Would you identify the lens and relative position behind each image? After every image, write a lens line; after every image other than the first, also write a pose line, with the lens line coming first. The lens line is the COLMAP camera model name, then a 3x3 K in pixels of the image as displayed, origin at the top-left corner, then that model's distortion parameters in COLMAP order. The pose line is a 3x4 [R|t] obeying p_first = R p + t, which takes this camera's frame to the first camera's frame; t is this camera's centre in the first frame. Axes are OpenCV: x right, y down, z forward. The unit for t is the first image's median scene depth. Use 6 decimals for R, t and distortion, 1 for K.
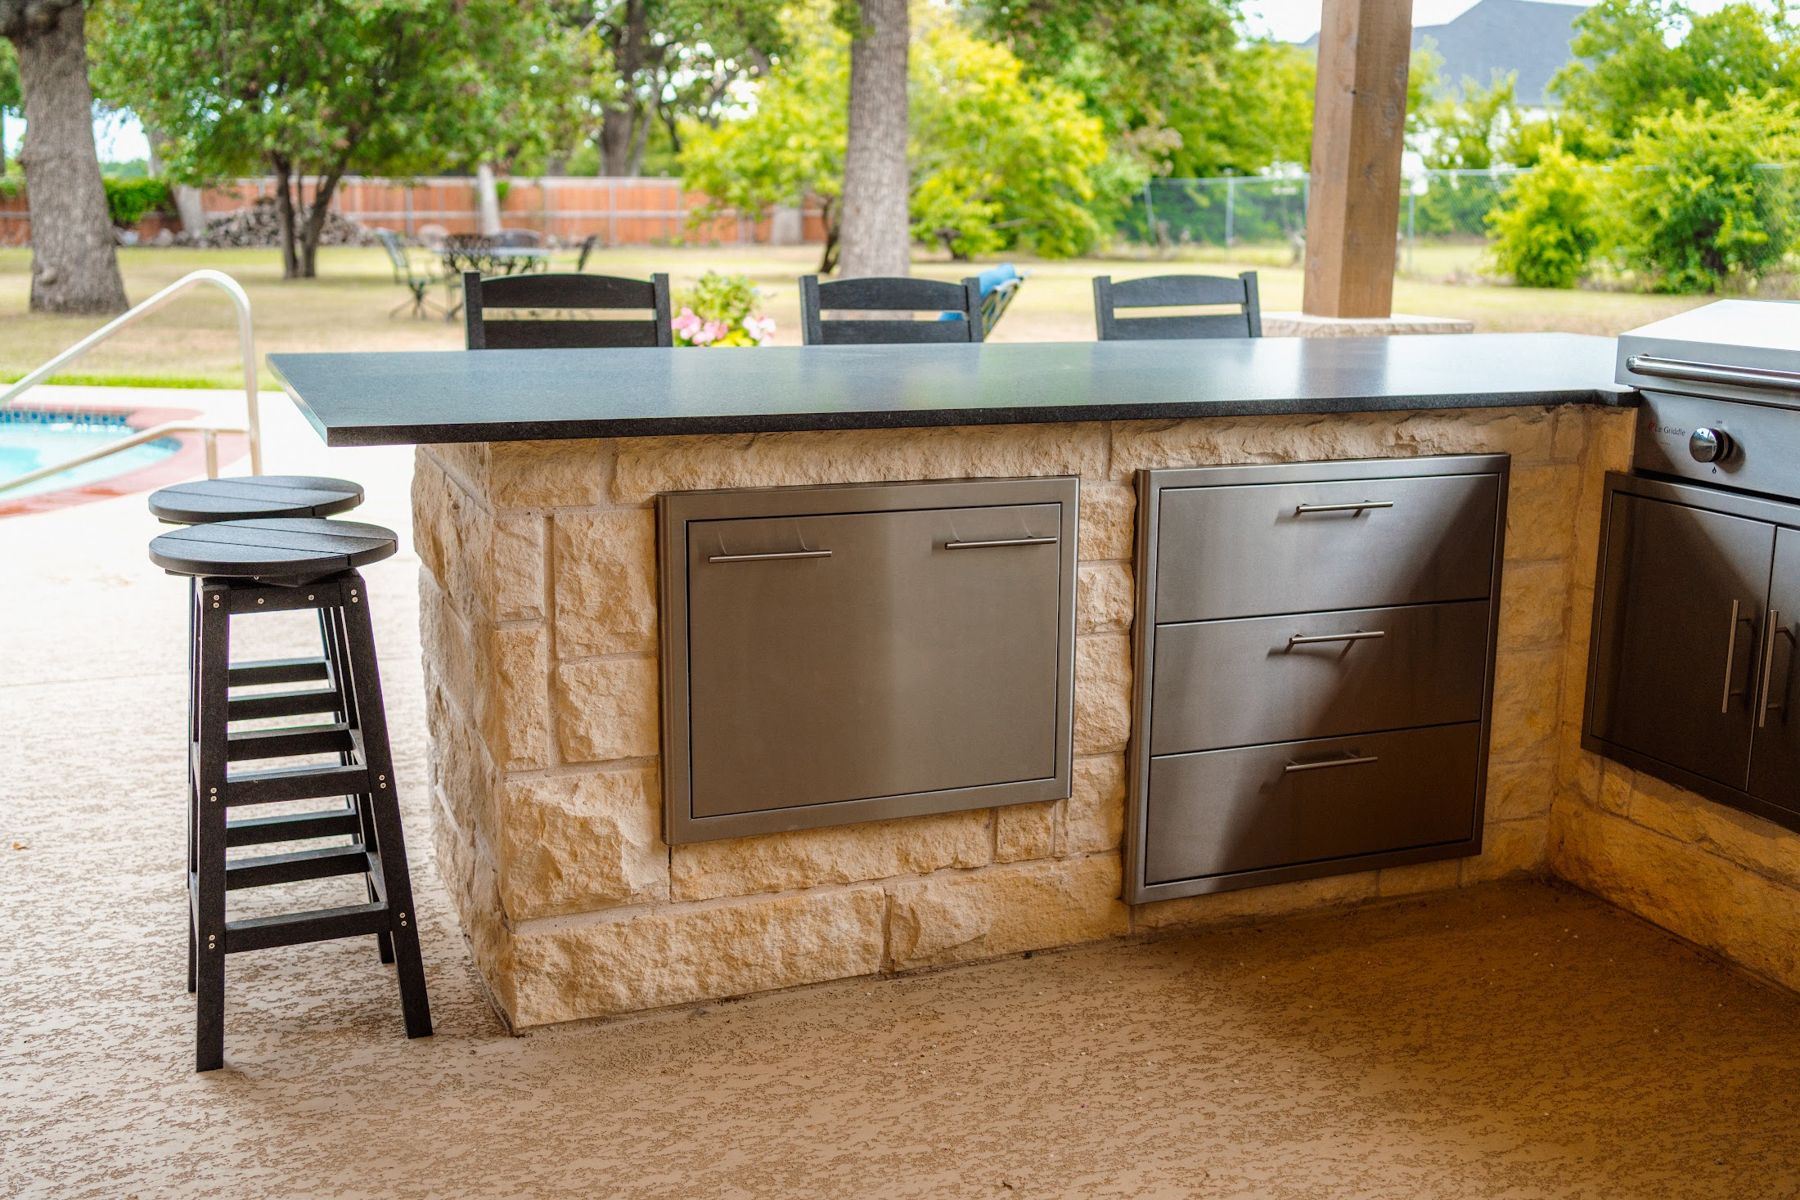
lens RADIAL K [[1936.7, 0, 900.0], [0, 1936.7, 600.0], [0, 0, 1]] dist [-0.009609, 0.019549]
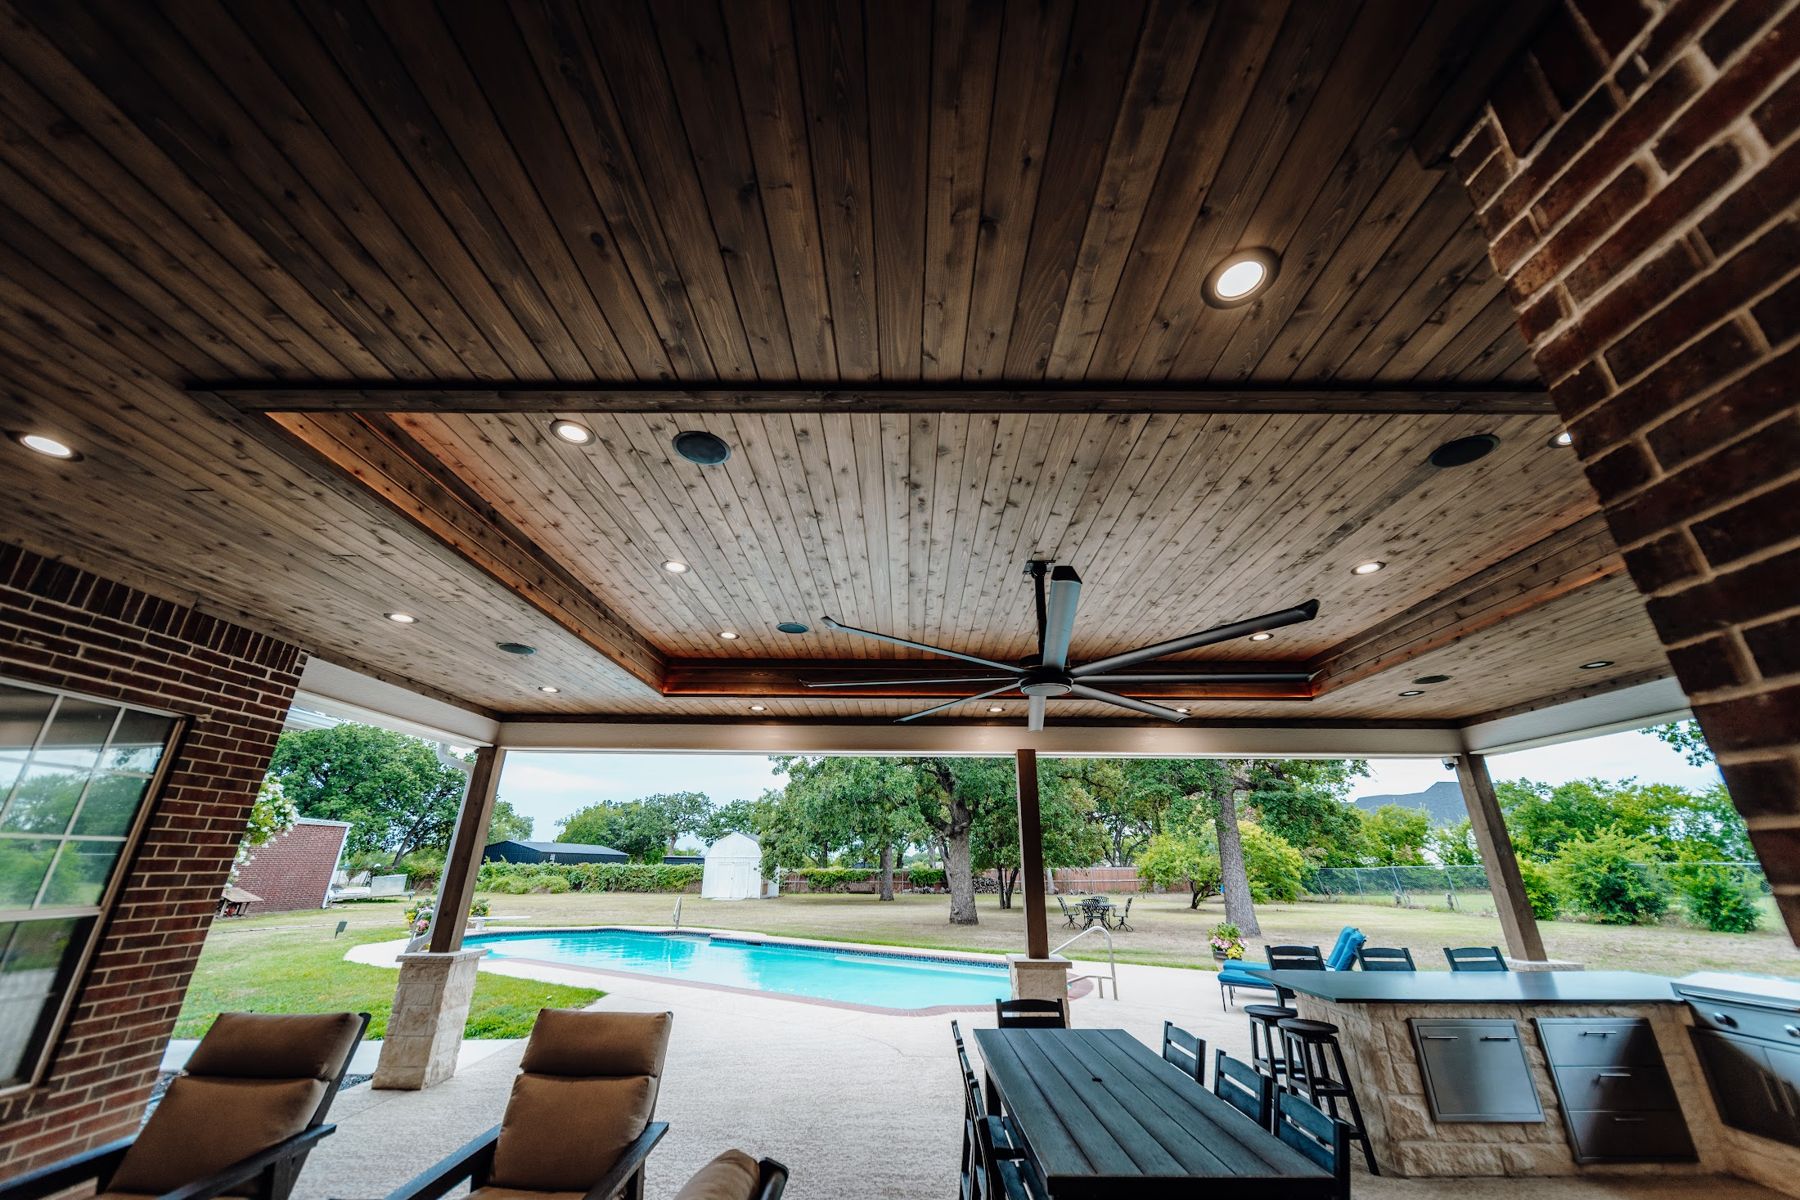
lens RADIAL K [[647.6, 0, 900.0], [0, 647.6, 600.0], [0, 0, 1]] dist [-0.000141, -0.001449]
pose [[0.922666, -0.156553, -0.352390, -0.435588], [-0.070738, 0.829644, -0.553793, 0.042959], [0.379056, 0.535894, 0.754410, -0.875870]]
